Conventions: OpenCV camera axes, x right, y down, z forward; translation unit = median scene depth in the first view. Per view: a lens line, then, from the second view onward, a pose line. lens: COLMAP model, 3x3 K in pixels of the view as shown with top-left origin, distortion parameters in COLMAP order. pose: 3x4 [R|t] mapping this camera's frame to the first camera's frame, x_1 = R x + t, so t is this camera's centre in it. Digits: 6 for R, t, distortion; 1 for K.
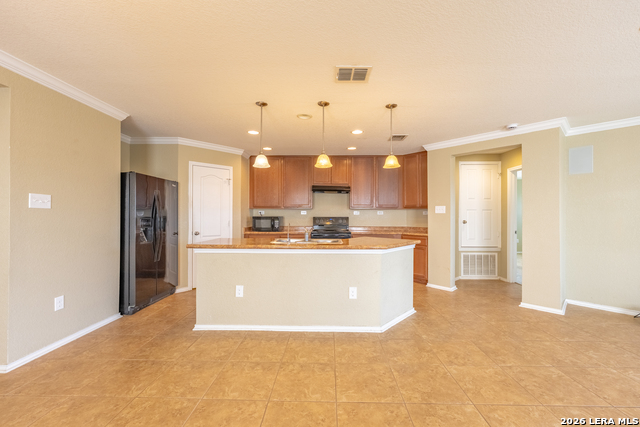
lens RADIAL K [[259.9, 0, 323.4], [0, 259.9, 211.7], [0, 0, 1]] dist [-0.000440, -0.000006]
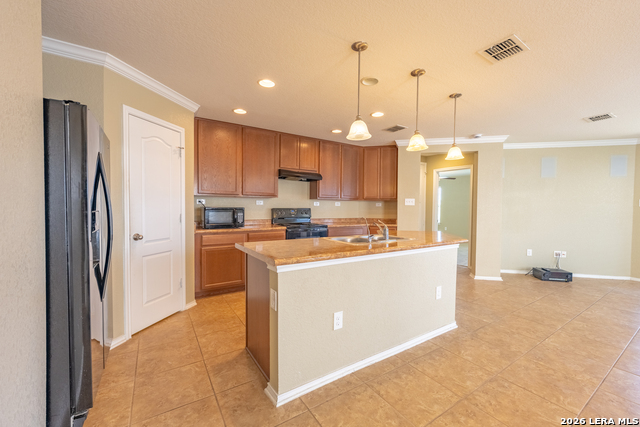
lens RADIAL K [[259.9, 0, 328.3], [0, 259.9, 211.9], [0, 0, 1]] dist [-0.000440, -0.000006]
pose [[0.825031, -0.004712, 0.565068, -0.547163], [-0.017527, 0.999271, 0.033923, 0.002726], [-0.564816, -0.037892, 0.824347, 0.358365]]
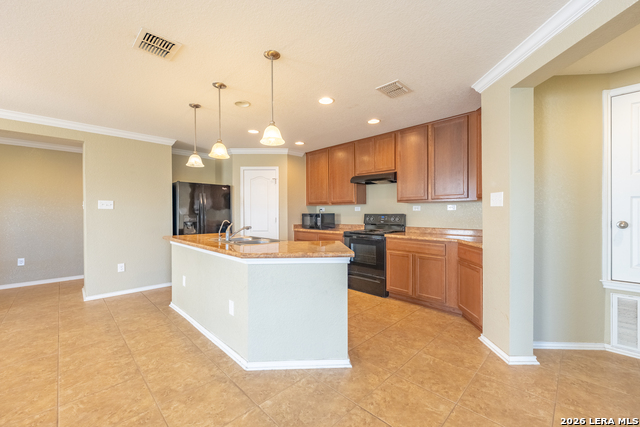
lens RADIAL K [[259.9, 0, 322.1], [0, 259.9, 213.5], [0, 0, 1]] dist [-0.000440, -0.000006]
pose [[0.723433, -0.001647, -0.690393, 0.666423], [0.017145, 0.999732, 0.015581, 0.006001], [0.690182, -0.023109, 0.723267, 0.461976]]
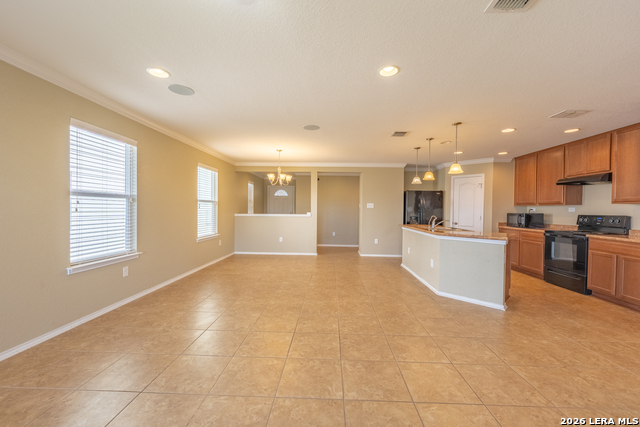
lens RADIAL K [[259.9, 0, 326.4], [0, 259.9, 213.9], [0, 0, 1]] dist [-0.000440, -0.000006]
pose [[0.000163, 0.014400, -0.999896, 1.204188], [0.002254, 0.999894, 0.014400, 0.005636], [0.999997, -0.002256, 0.000131, 0.298912]]
